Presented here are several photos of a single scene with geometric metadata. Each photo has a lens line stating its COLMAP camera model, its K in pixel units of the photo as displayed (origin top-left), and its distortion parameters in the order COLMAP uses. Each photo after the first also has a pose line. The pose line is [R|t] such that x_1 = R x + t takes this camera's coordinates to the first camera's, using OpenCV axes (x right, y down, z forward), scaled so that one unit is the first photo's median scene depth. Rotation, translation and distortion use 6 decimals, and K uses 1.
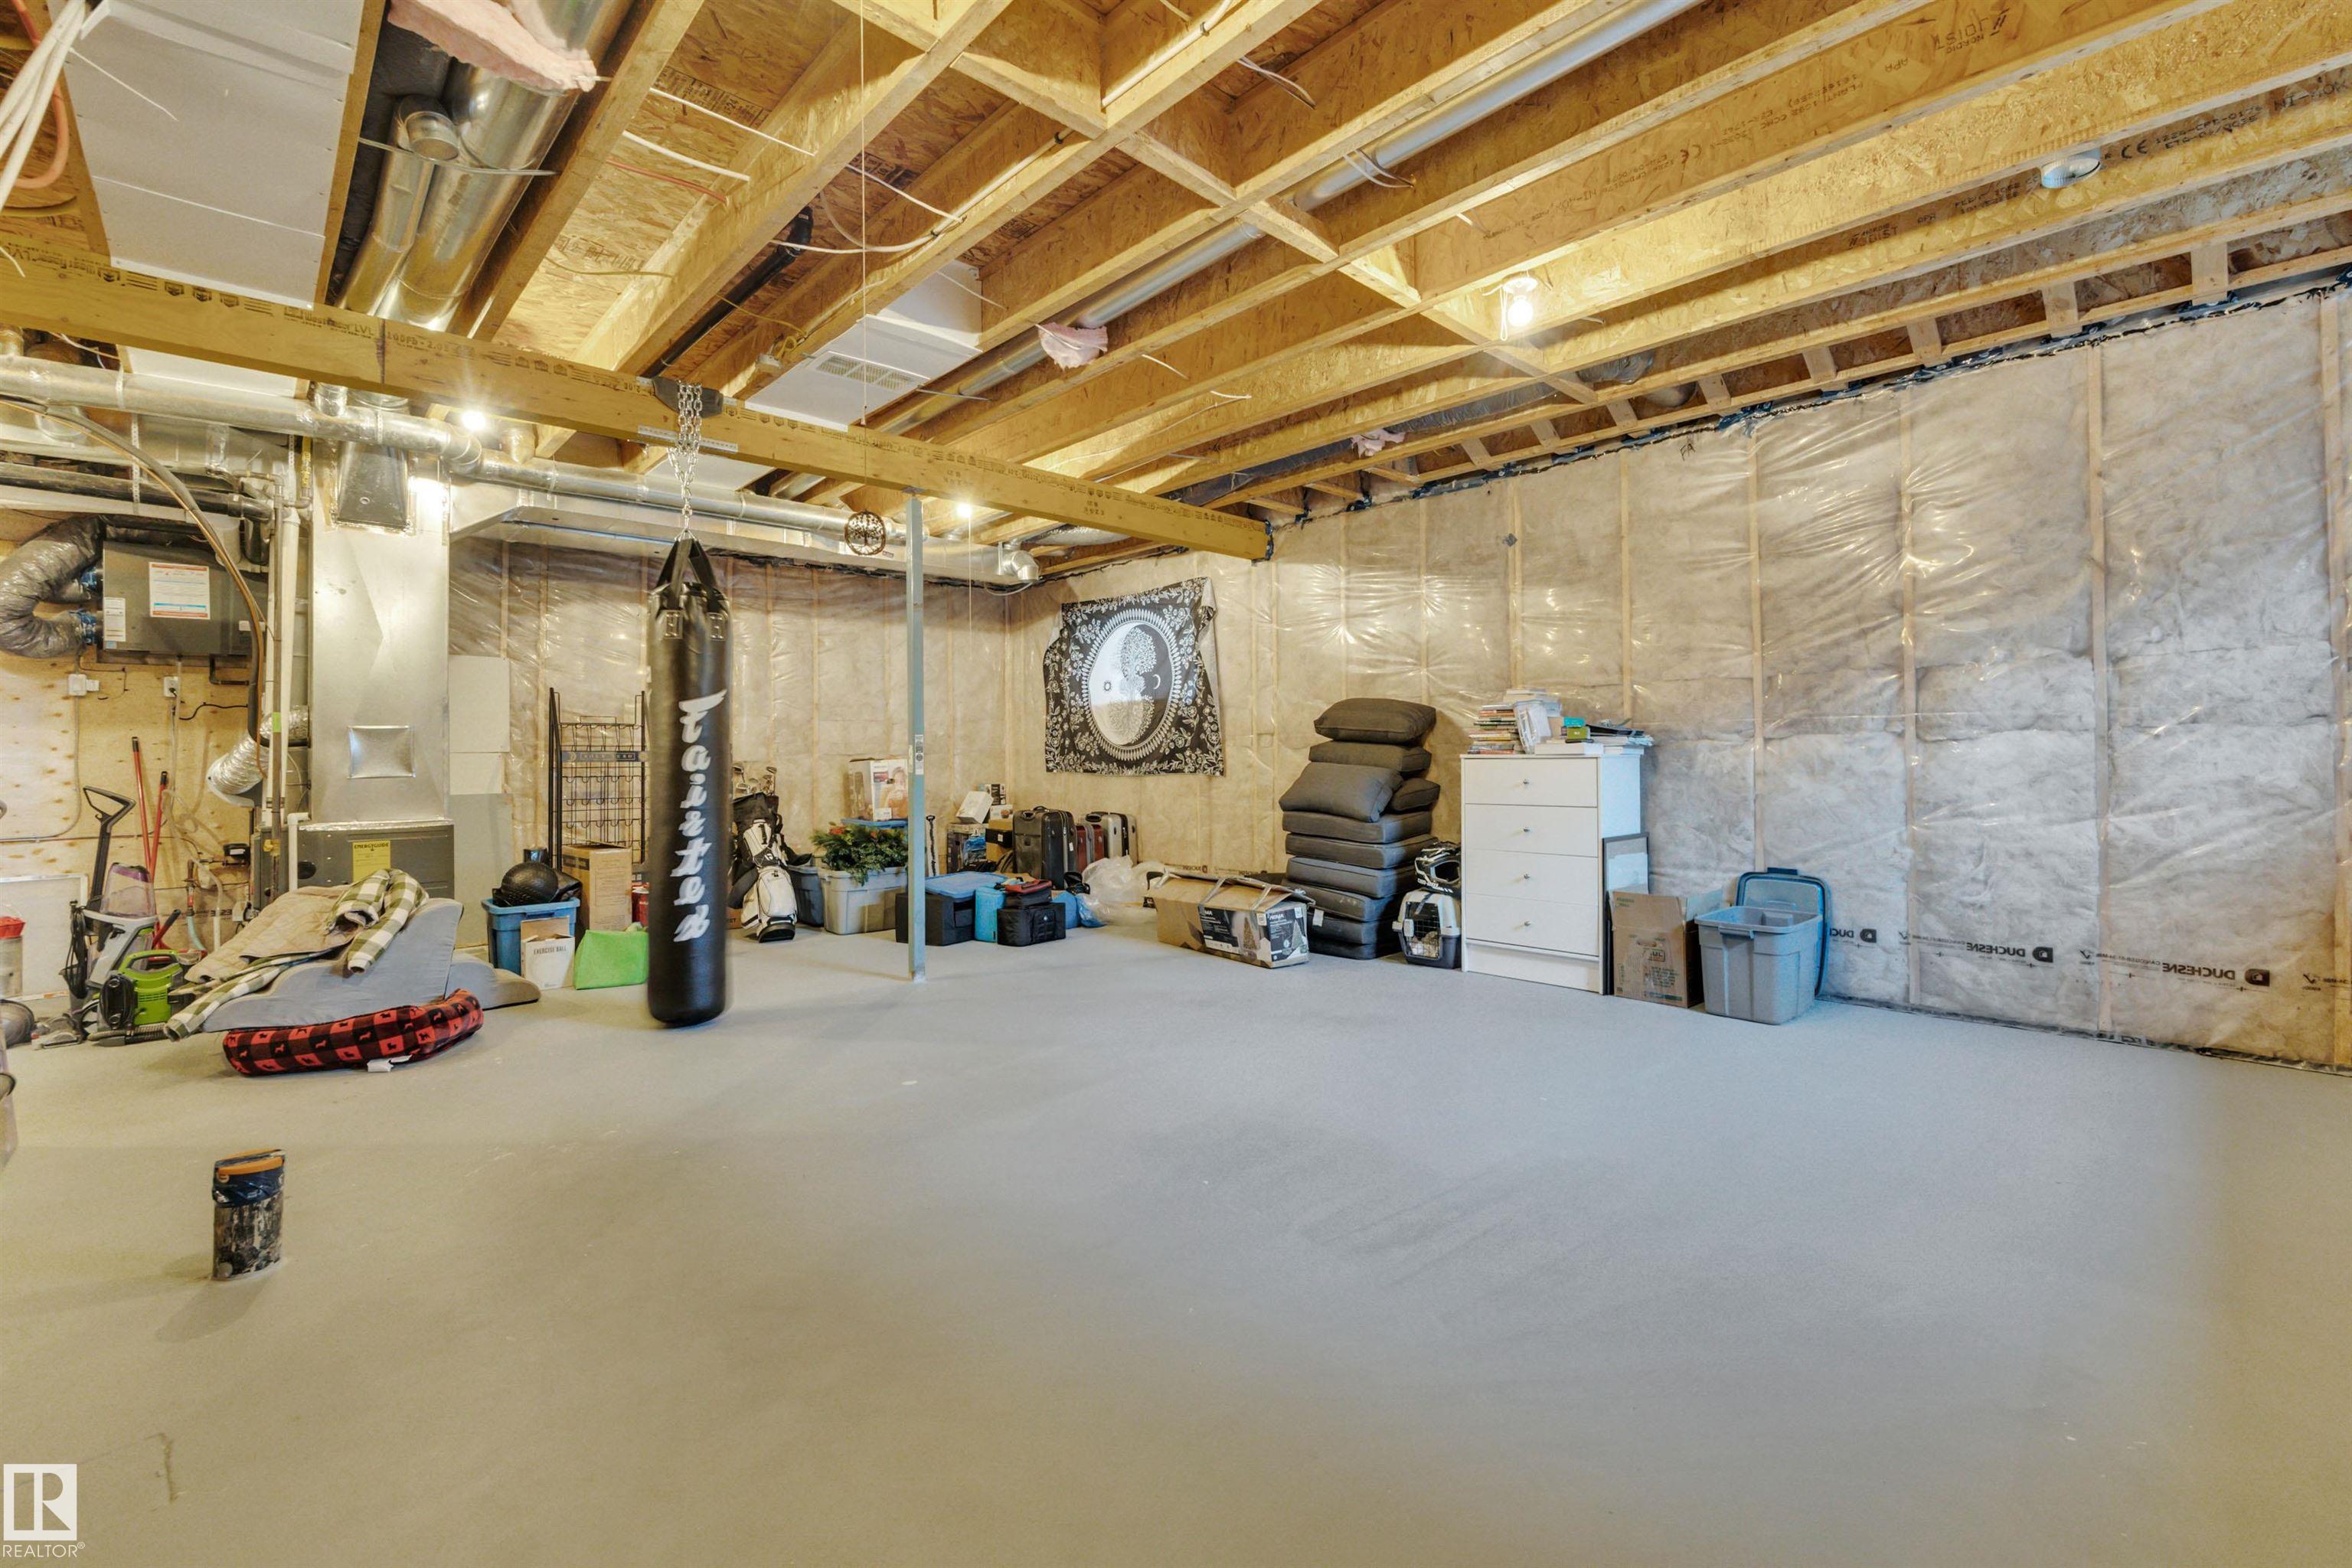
lens RADIAL K [[1010.9, 0, 1174.4], [0, 1010.9, 740.0], [0, 0, 1]] dist [0.001113, 0.000223]
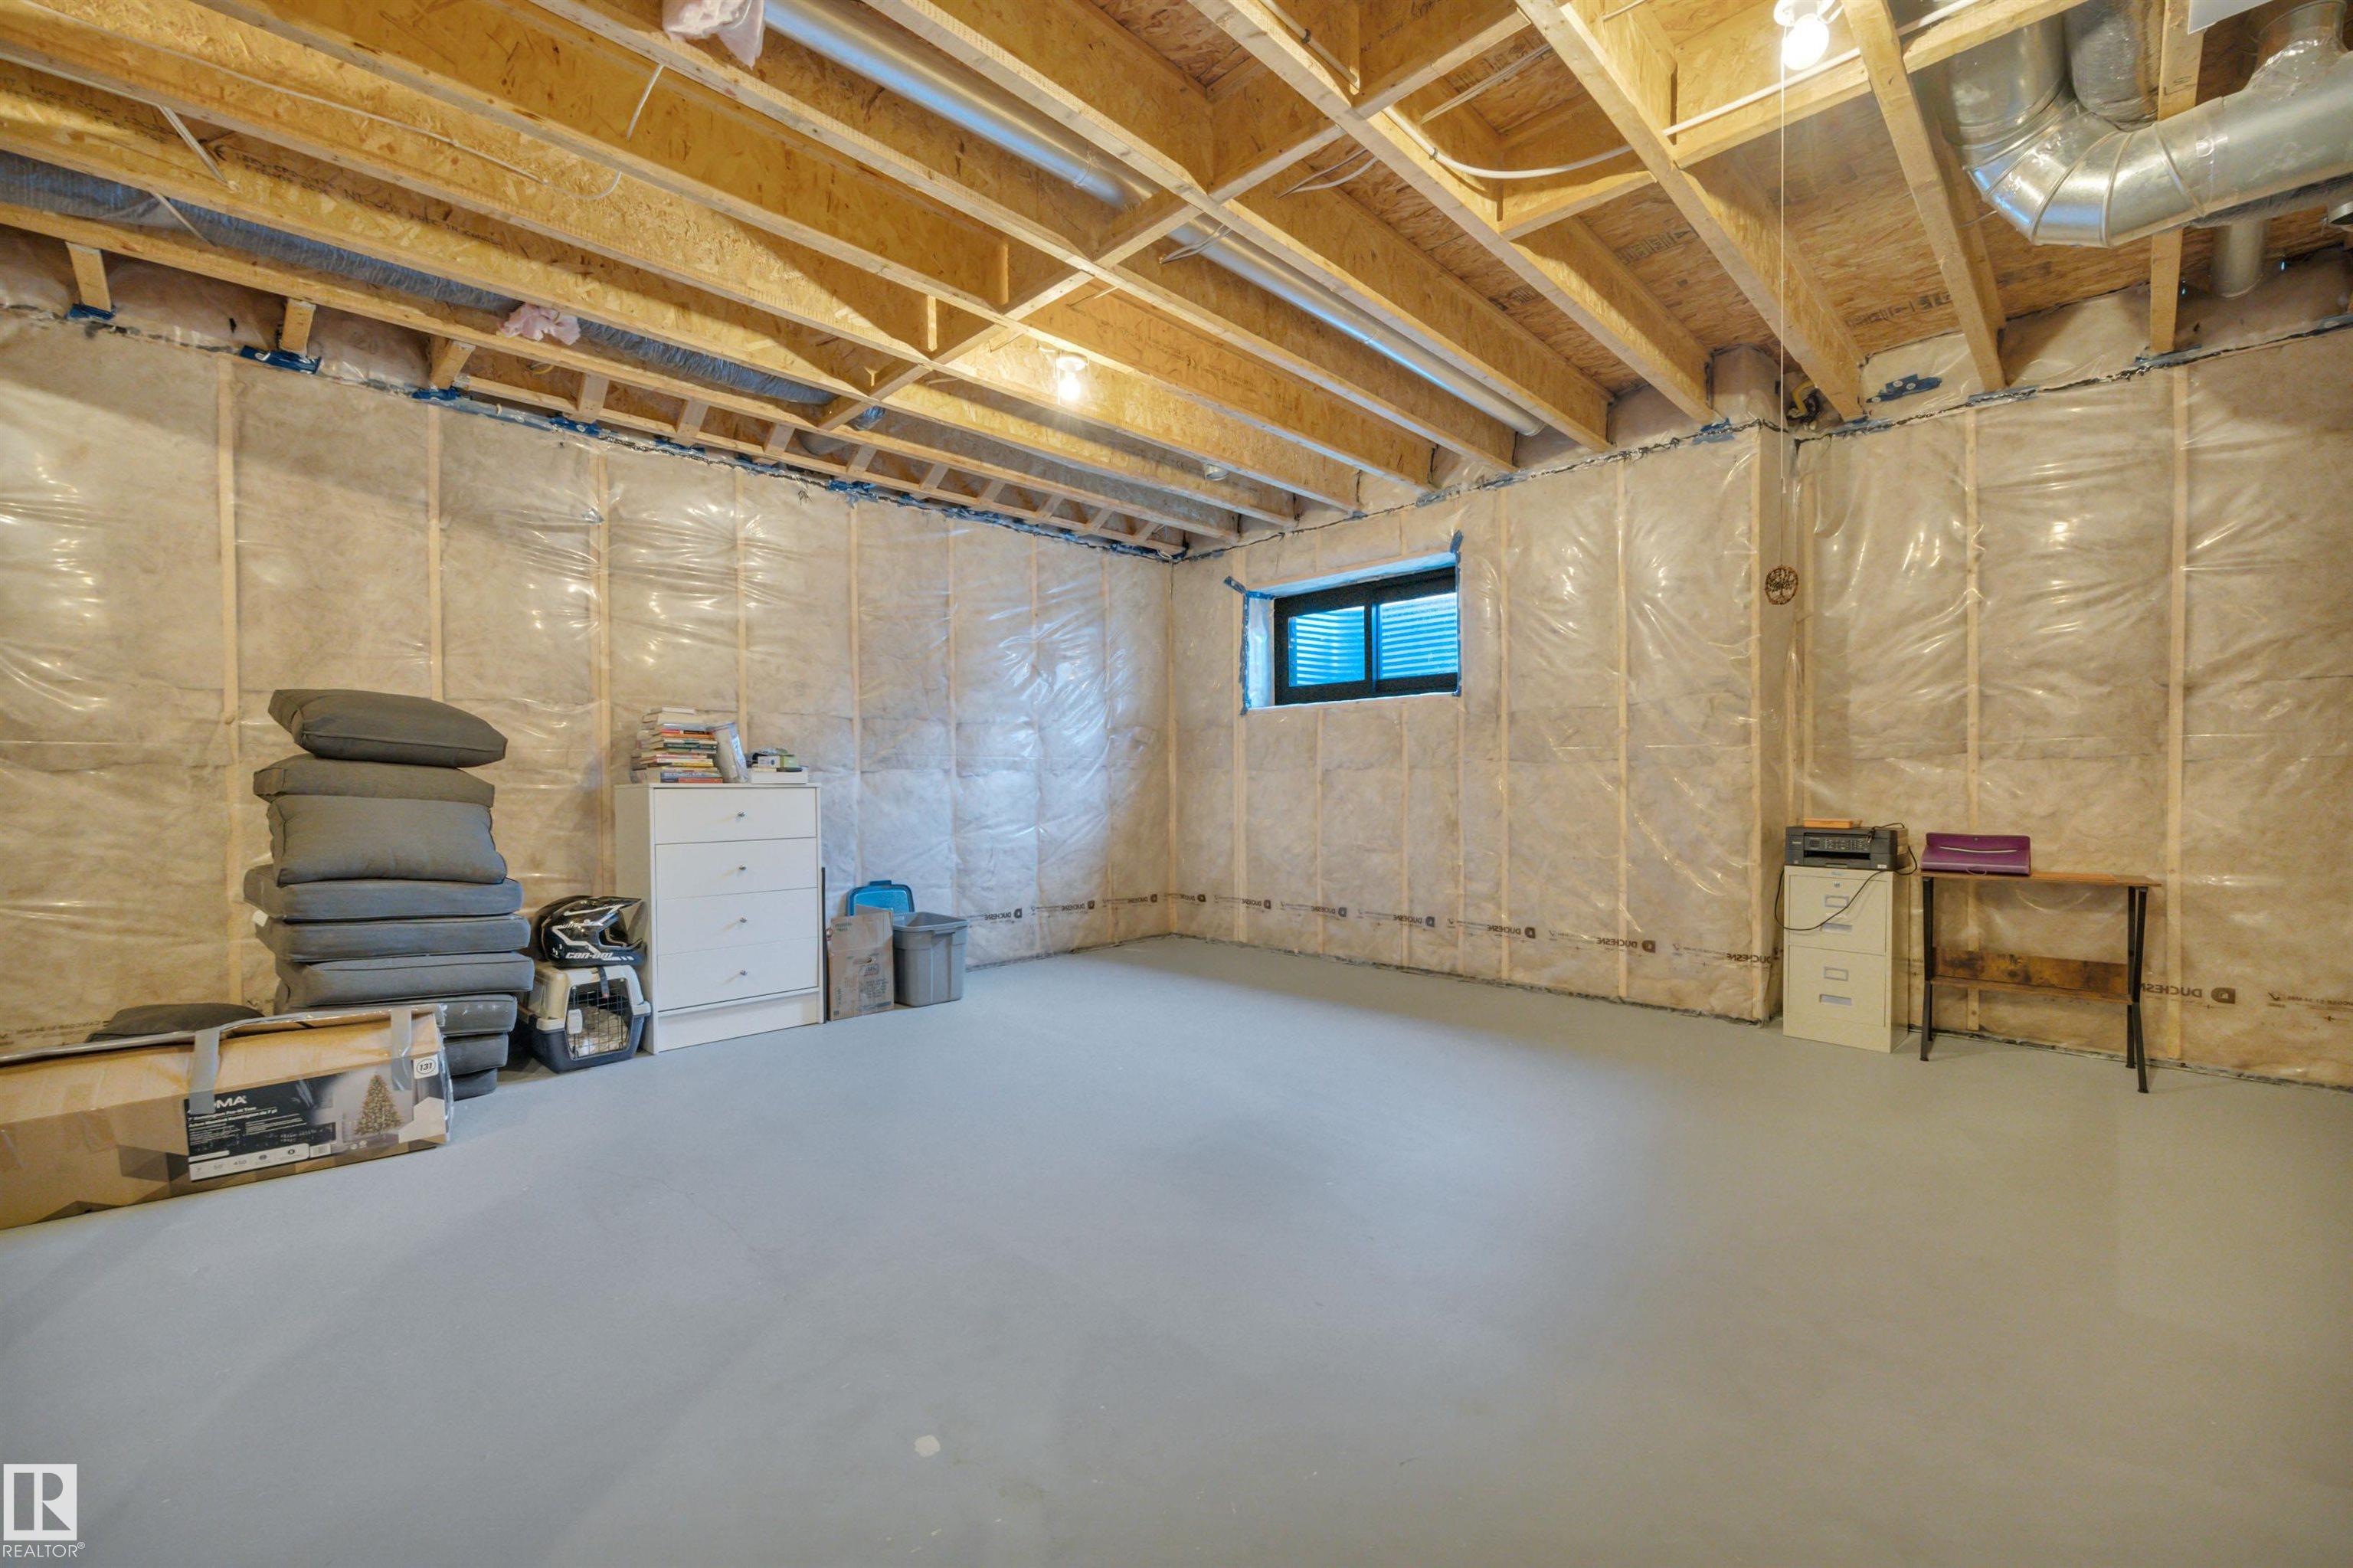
lens RADIAL K [[973.0, 0, 1182.7], [0, 973.0, 792.7], [0, 0, 1]] dist [-0.001260, -0.000170]
pose [[-0.043267, 0.000749, 0.999063, -0.558841], [-0.012127, 0.999926, -0.001274, 0.019962], [-0.998990, -0.012171, -0.043255, 0.689686]]
